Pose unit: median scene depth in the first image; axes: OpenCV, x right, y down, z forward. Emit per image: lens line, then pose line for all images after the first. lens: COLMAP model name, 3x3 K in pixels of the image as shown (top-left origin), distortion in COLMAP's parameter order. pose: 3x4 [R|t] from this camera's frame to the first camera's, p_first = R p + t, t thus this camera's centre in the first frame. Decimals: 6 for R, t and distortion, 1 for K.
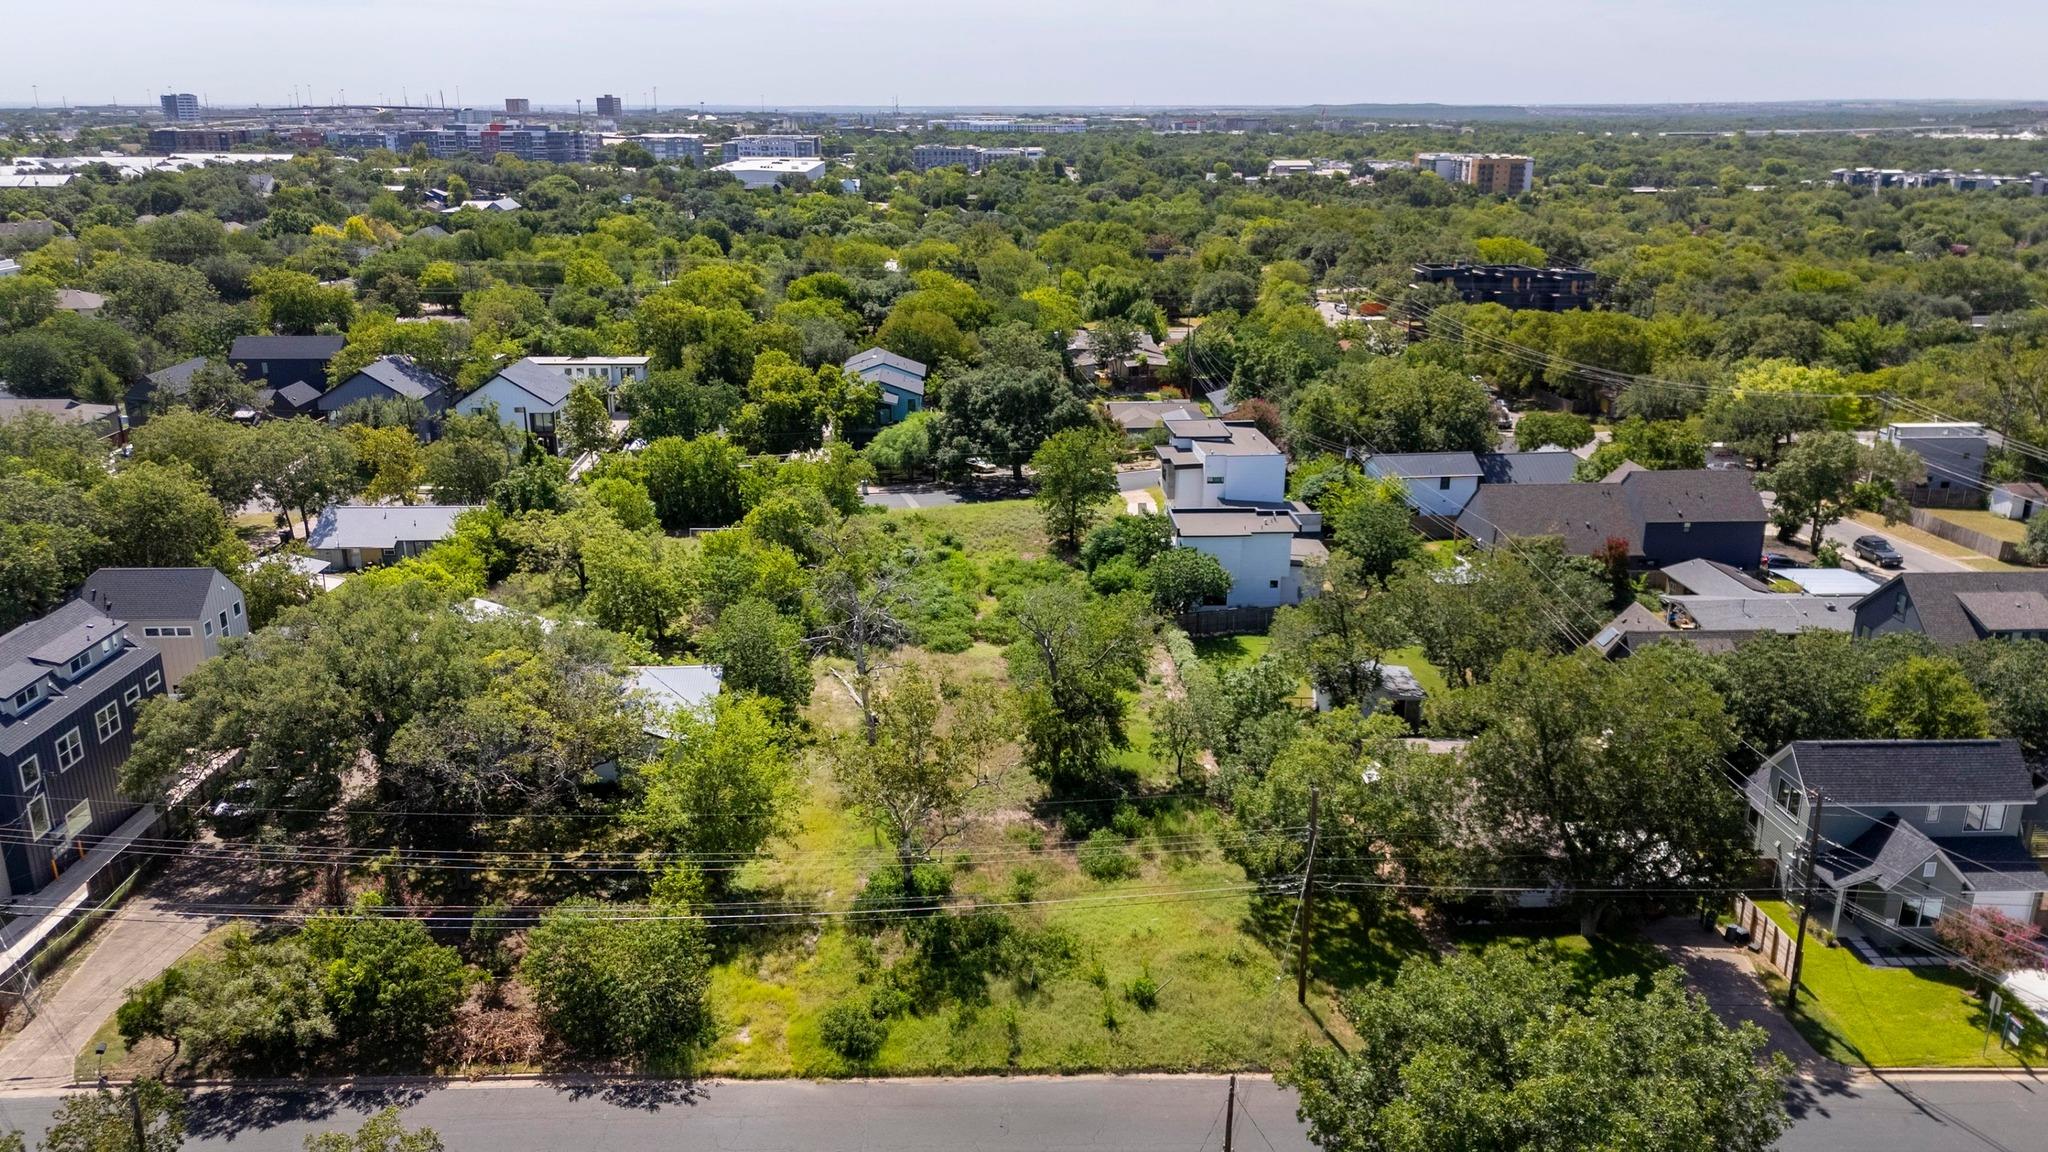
lens RADIAL K [[1497.8, 0, 1017.5], [0, 1497.8, 584.3], [0, 0, 1]] dist [0.067146, -0.072637]
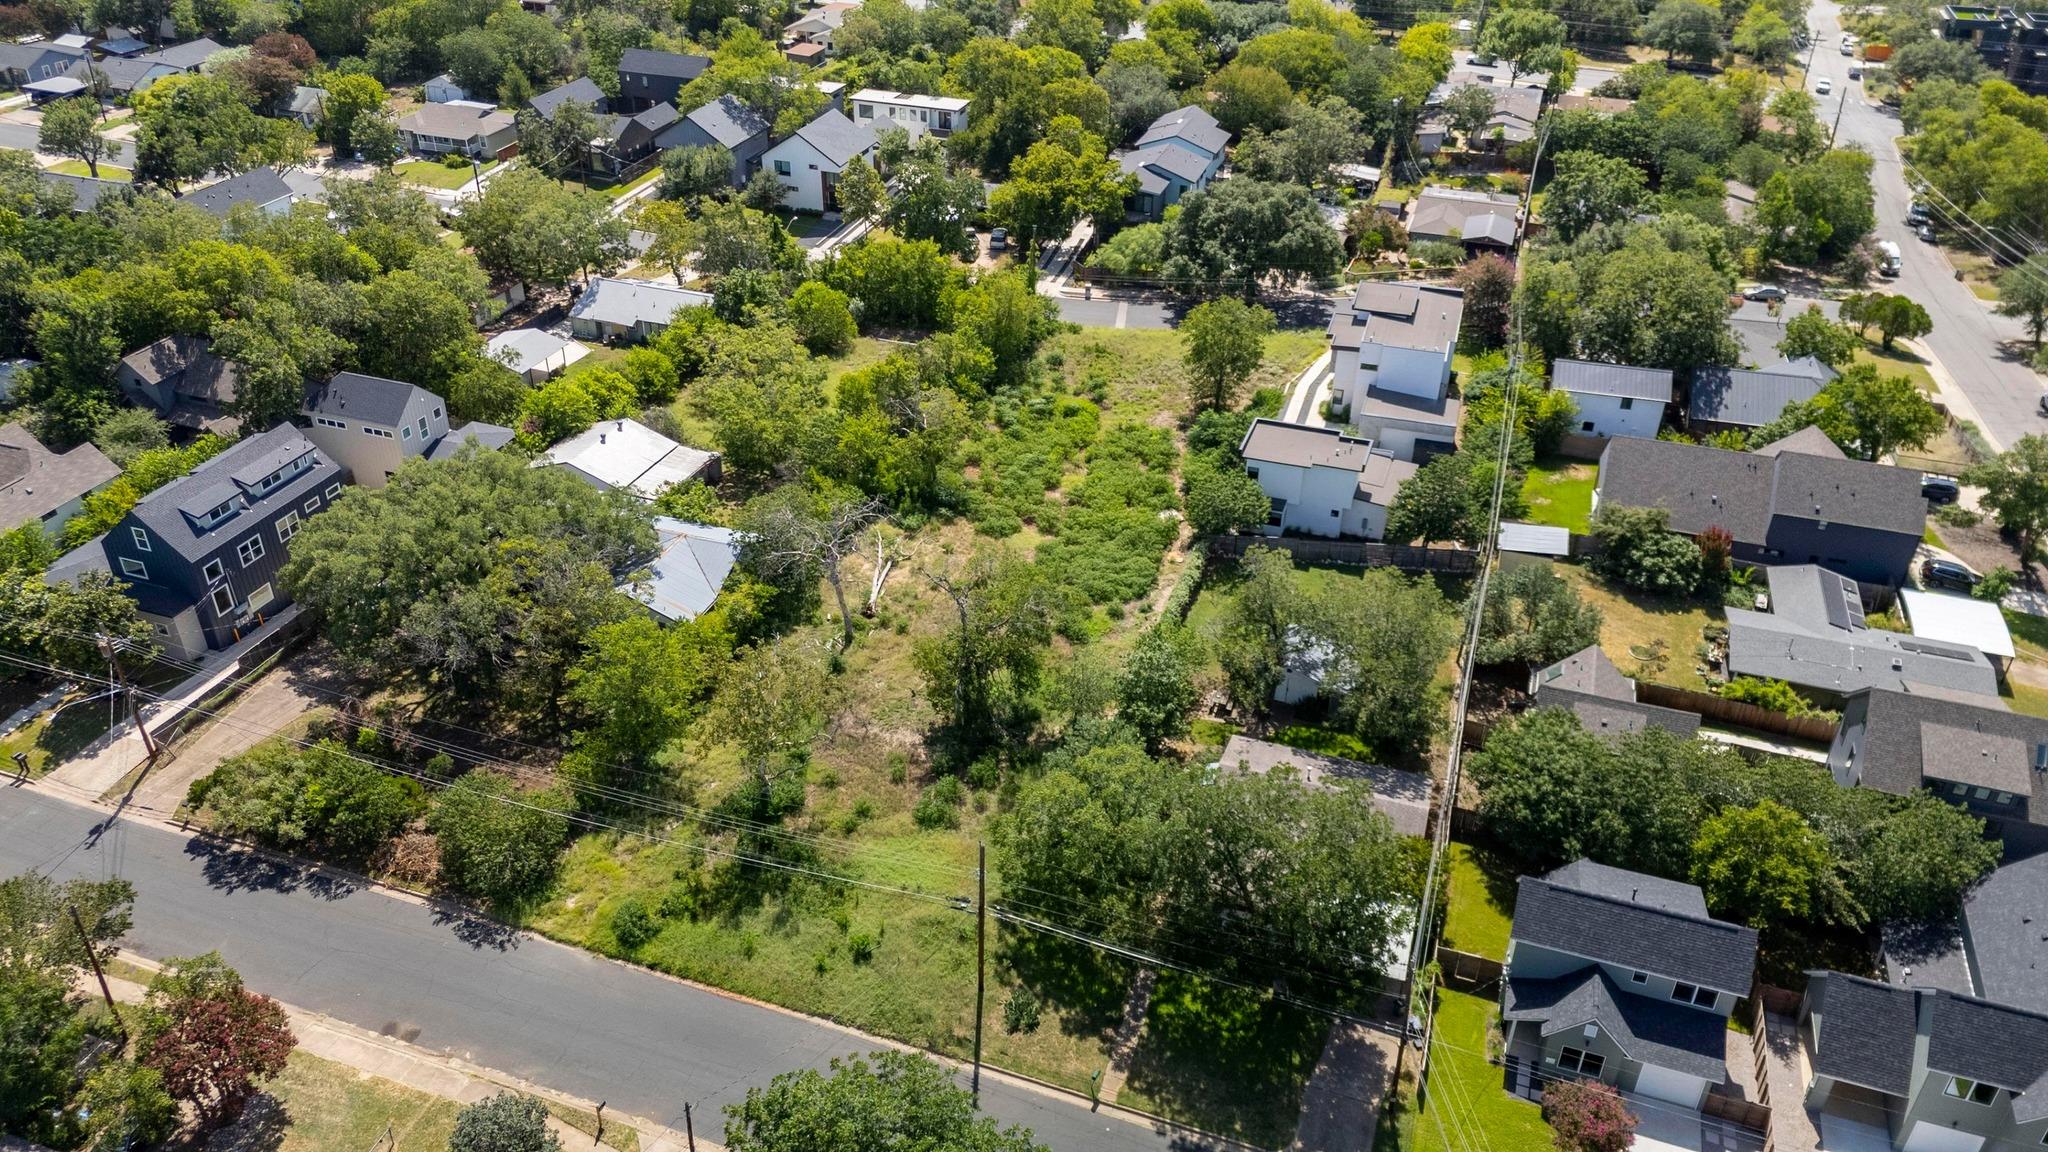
lens RADIAL K [[1497.8, 0, 1017.5], [0, 1497.8, 584.3], [0, 0, 1]] dist [0.067146, -0.072637]
pose [[0.929795, 0.204578, -0.305988, 0.458036], [-0.118771, 0.953601, 0.276655, -0.329597], [0.348388, -0.220890, 0.910952, -0.022052]]
